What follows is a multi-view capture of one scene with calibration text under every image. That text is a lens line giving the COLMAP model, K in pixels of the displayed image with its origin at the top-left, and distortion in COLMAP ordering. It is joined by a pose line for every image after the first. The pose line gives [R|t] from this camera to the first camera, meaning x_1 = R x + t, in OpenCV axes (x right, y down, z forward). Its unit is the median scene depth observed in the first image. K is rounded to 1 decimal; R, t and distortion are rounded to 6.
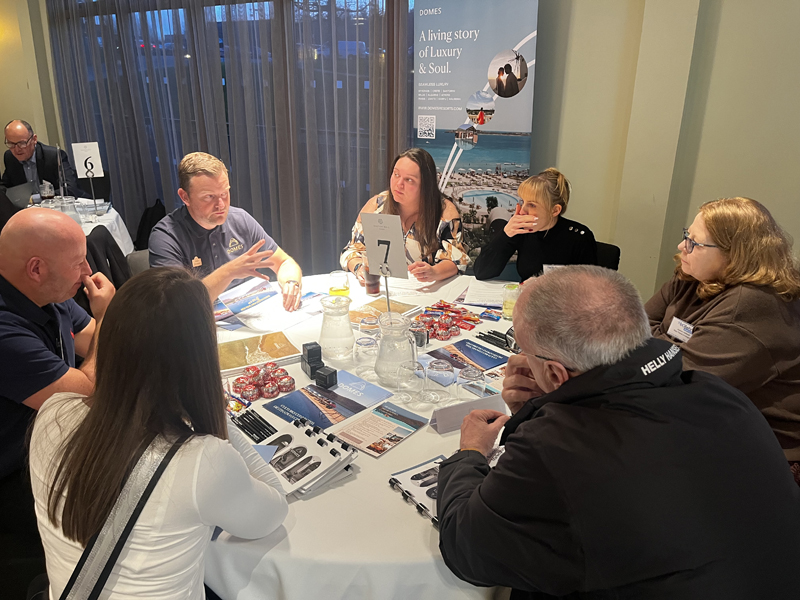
lens RADIAL K [[624.1, 0, 402.7], [0, 624.1, 291.7], [0, 0, 1]] dist [0.074372, -0.118819]
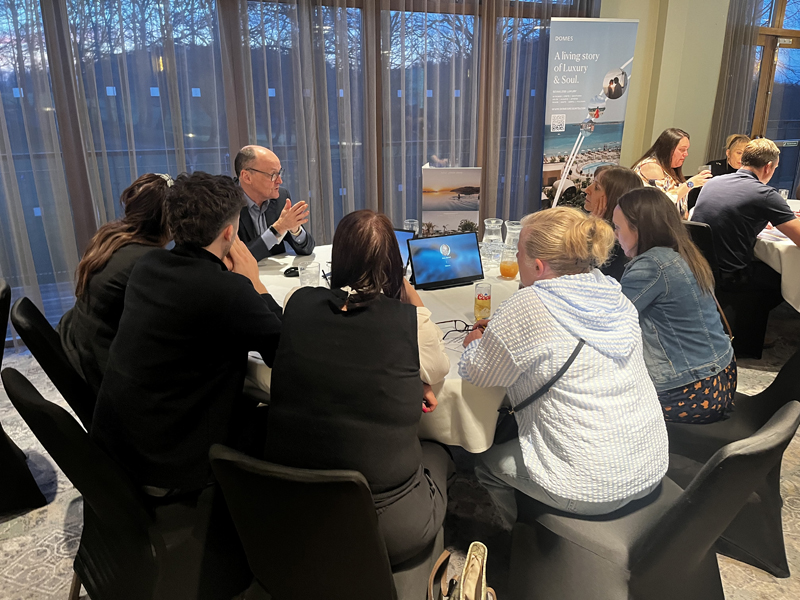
lens RADIAL K [[624.1, 0, 398.8], [0, 624.1, 289.3], [0, 0, 1]] dist [0.074372, -0.118819]
pose [[0.489821, -0.278799, 0.826043, -1.414733], [0.280163, 0.947570, 0.153687, -0.240986], [-0.825581, 0.156147, 0.542248, 0.641930]]
